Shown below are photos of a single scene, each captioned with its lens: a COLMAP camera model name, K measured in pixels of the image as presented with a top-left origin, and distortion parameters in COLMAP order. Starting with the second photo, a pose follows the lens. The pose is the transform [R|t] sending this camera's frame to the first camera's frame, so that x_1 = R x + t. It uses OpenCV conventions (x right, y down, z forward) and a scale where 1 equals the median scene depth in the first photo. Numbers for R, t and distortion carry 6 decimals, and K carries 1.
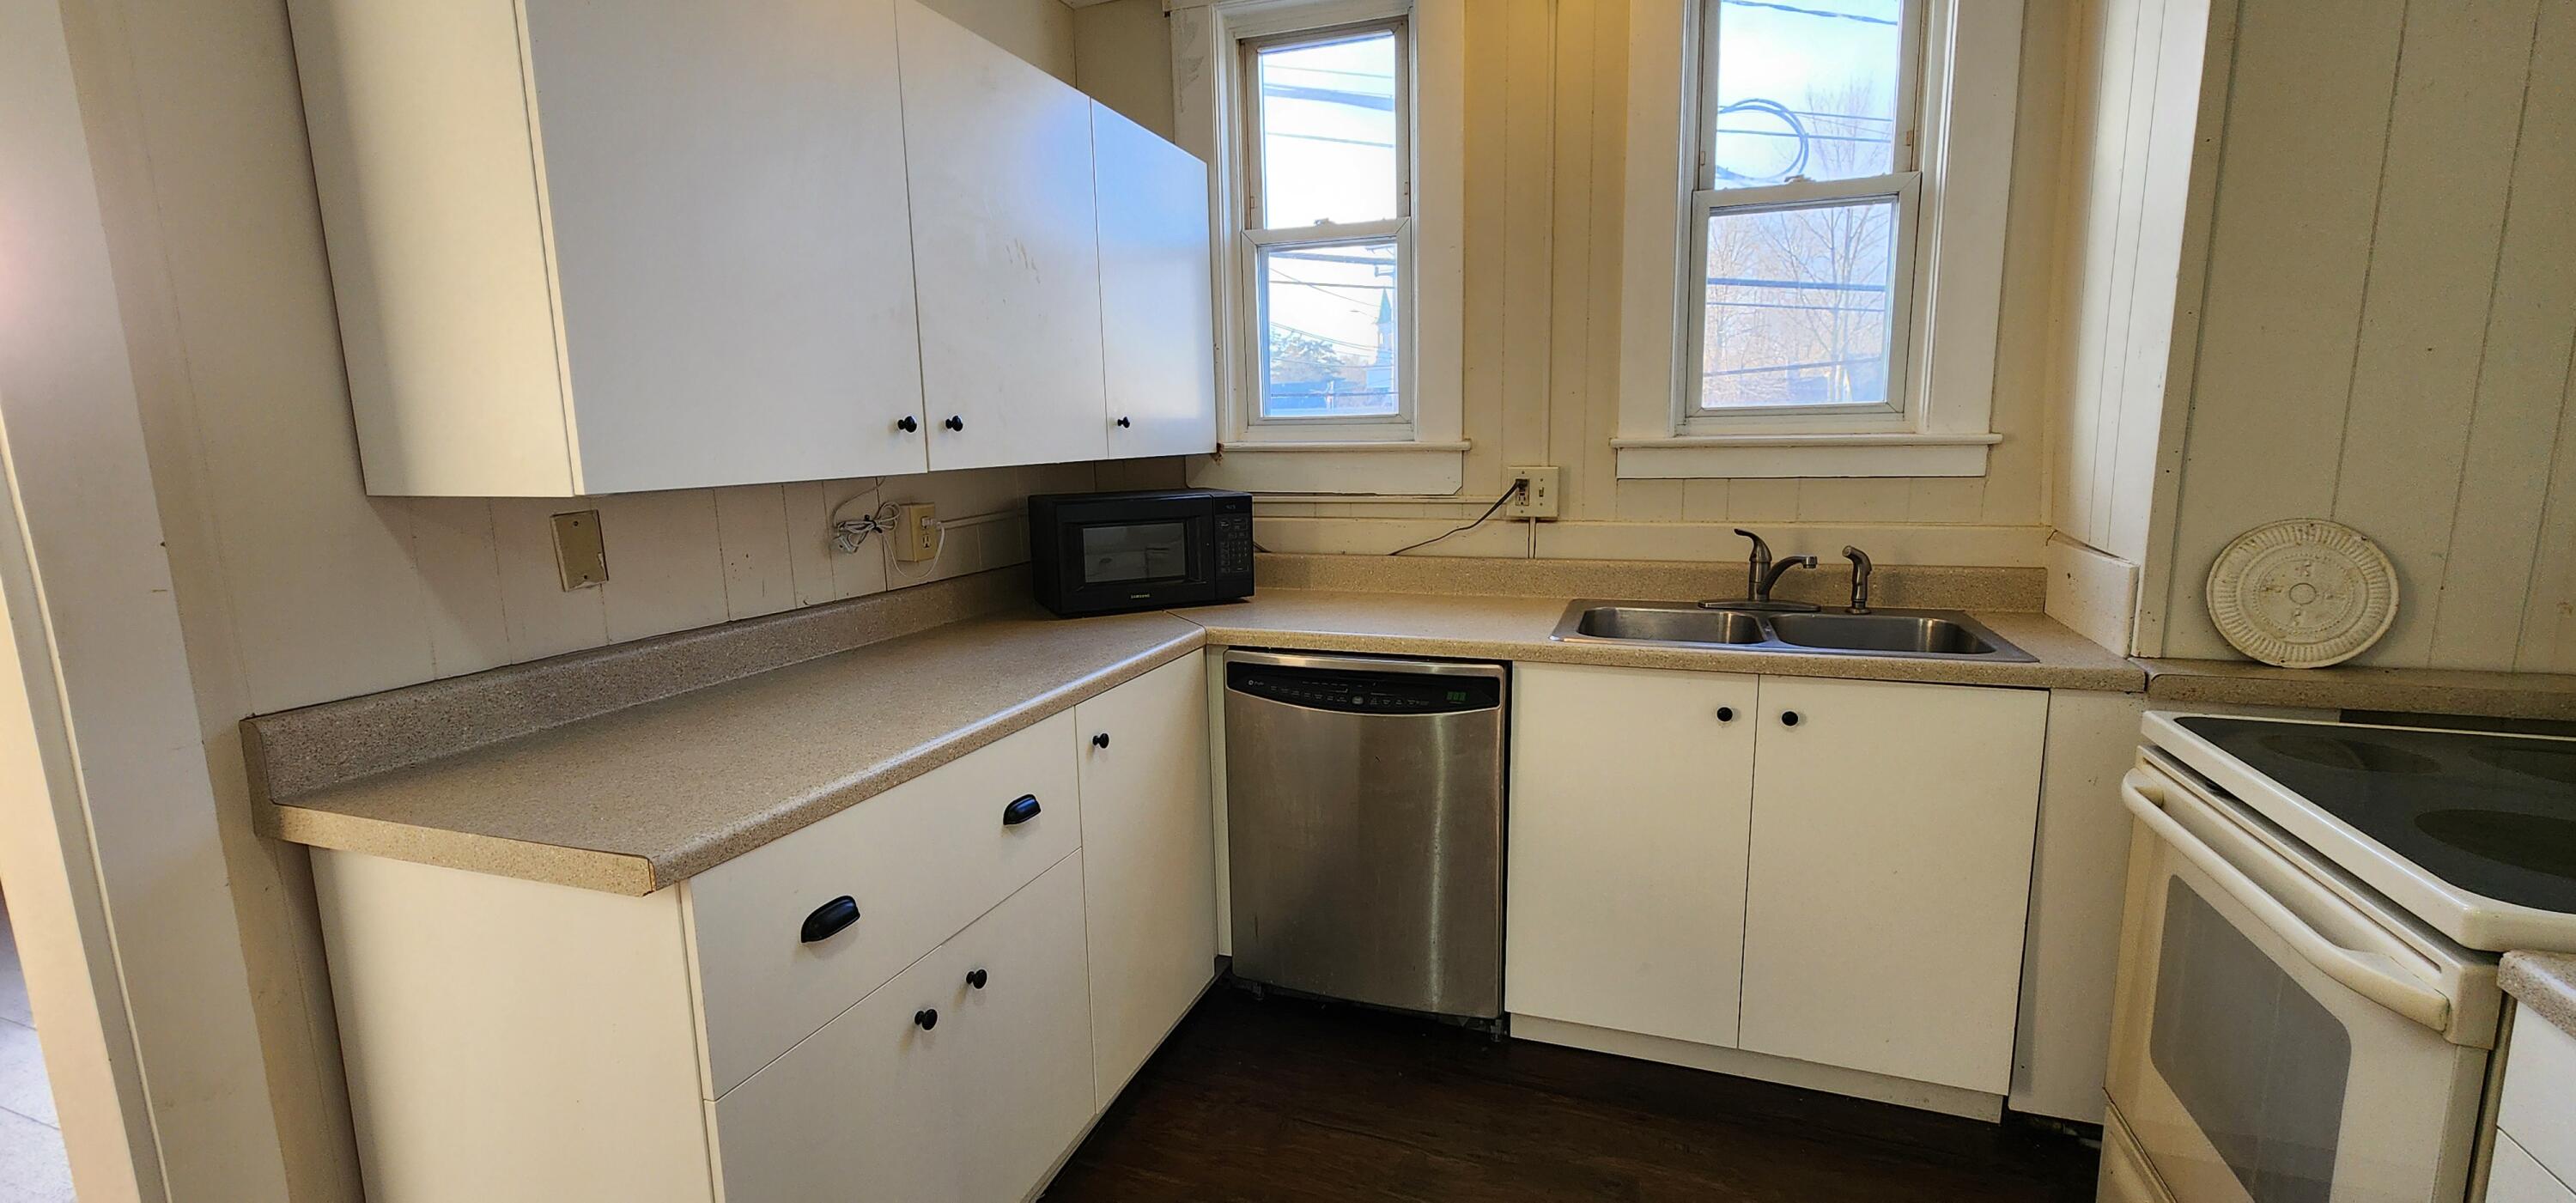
lens RADIAL K [[1058.4, 0, 1296.7], [0, 1058.4, 600.5], [0, 0, 1]] dist [-0.001051, -0.000125]
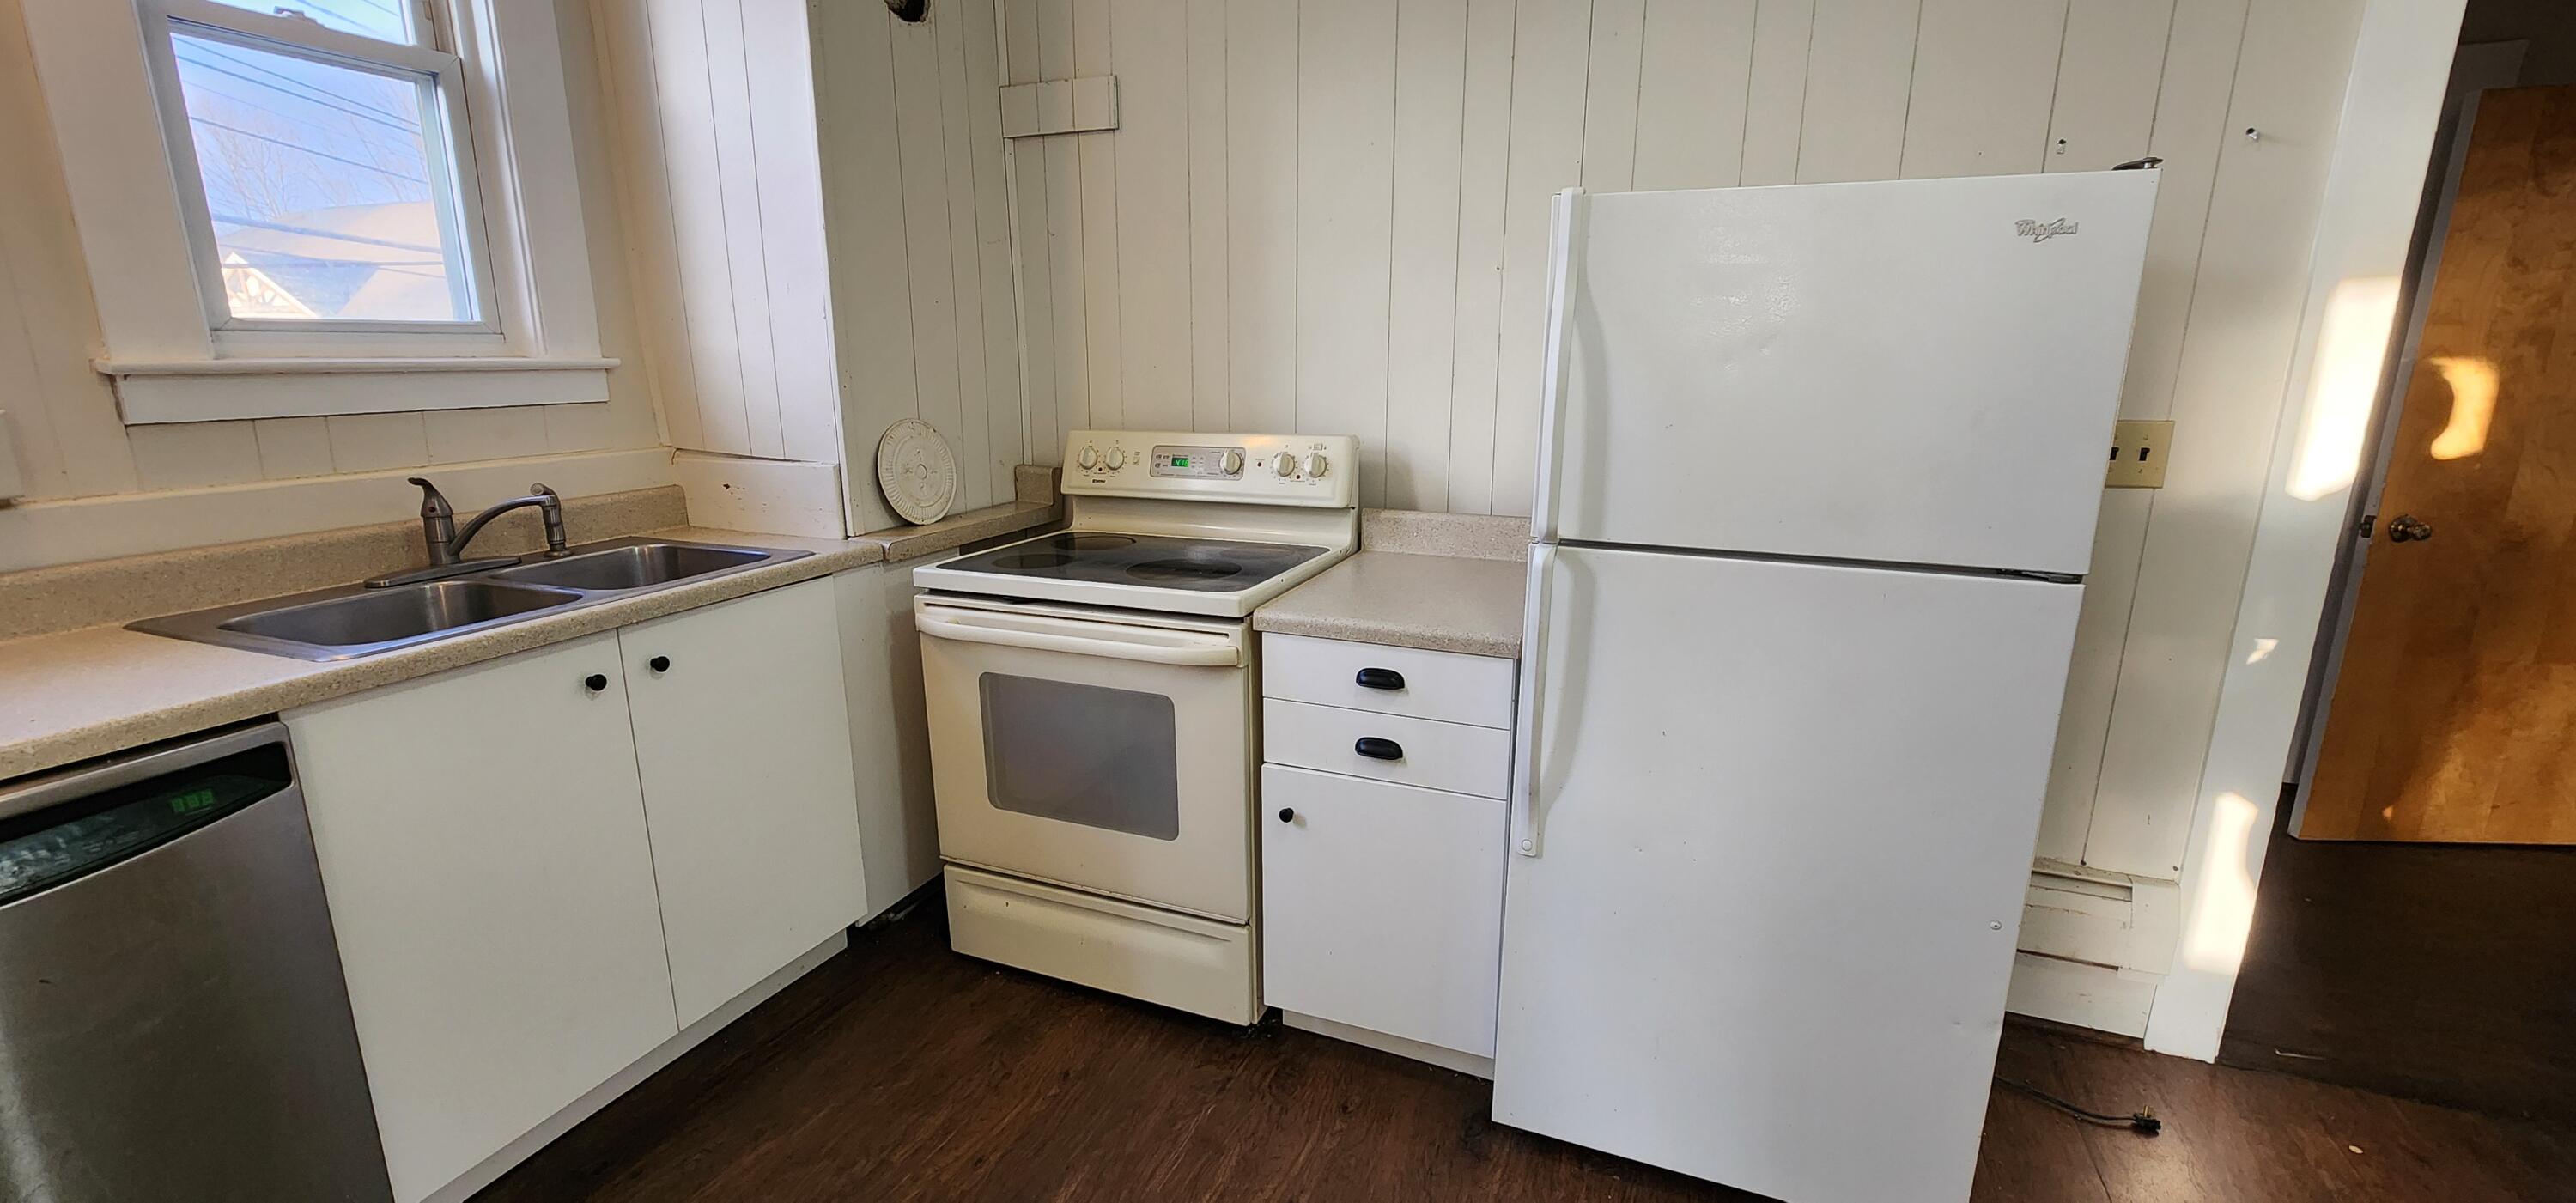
lens RADIAL K [[1058.4, 0, 1293.2], [0, 1058.4, 603.6], [0, 0, 1]] dist [-0.001051, -0.000125]
pose [[0.044850, -0.212742, 0.976079, -0.338476], [0.159296, 0.966083, 0.203244, -0.033475], [-0.986212, 0.146370, 0.077217, 0.316791]]
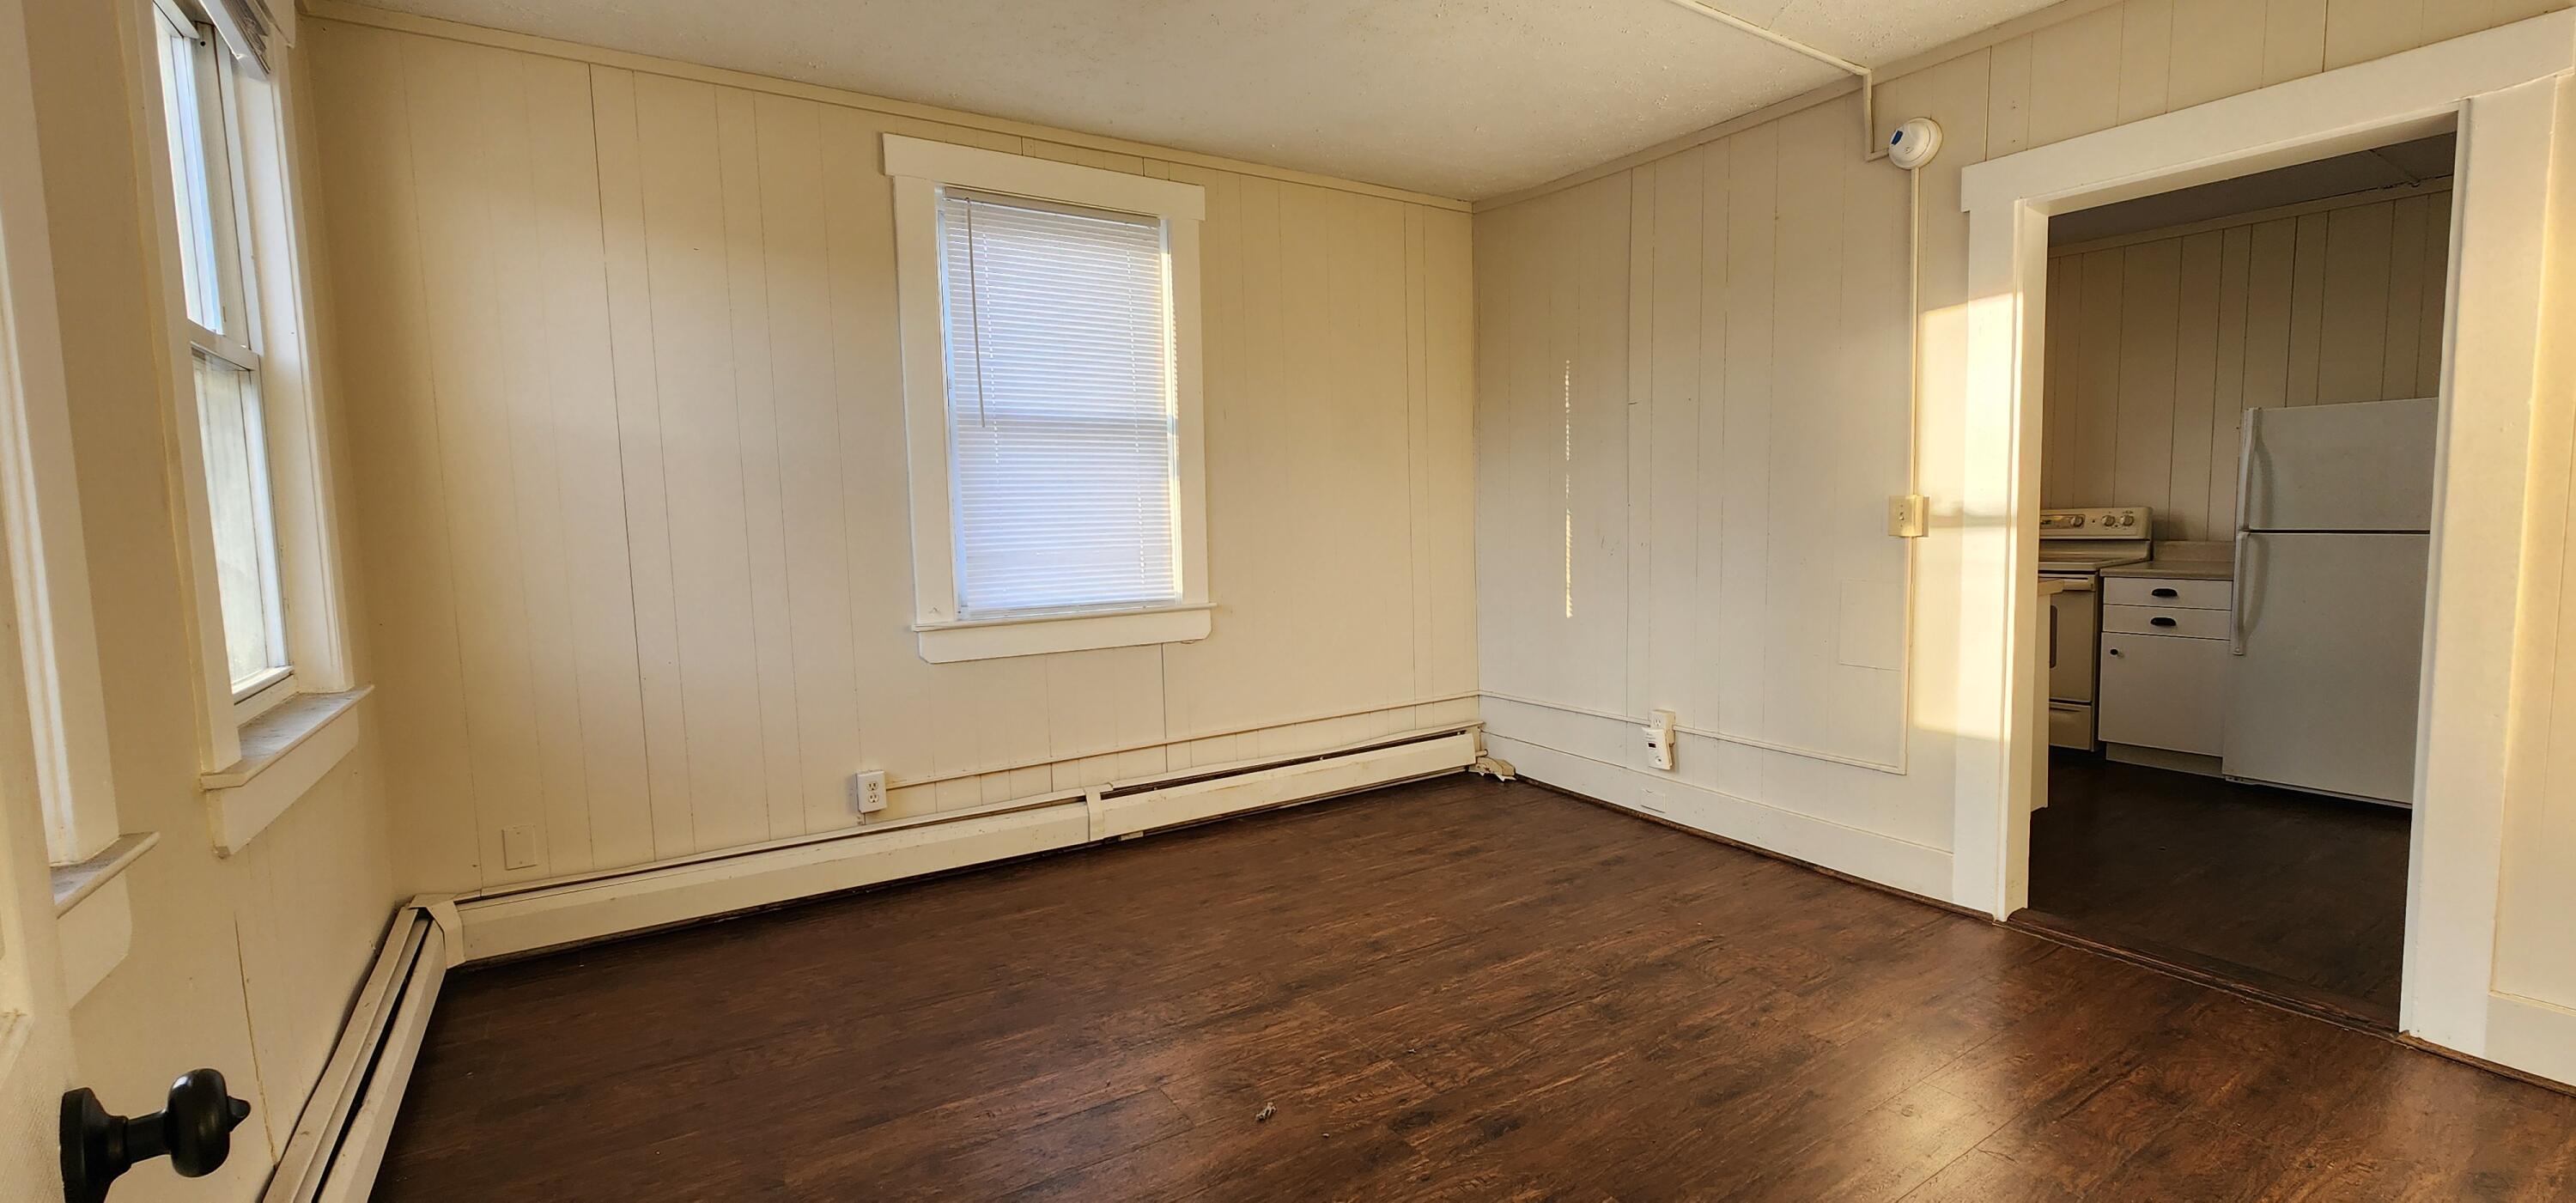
lens RADIAL K [[1058.4, 0, 1281.2], [0, 1058.4, 605.5], [0, 0, 1]] dist [-0.001051, -0.000125]
pose [[0.610323, -0.069211, 0.789123, -2.184836], [0.147378, 0.988704, -0.027270, 0.024652], [-0.778322, 0.132943, 0.613630, 0.398124]]
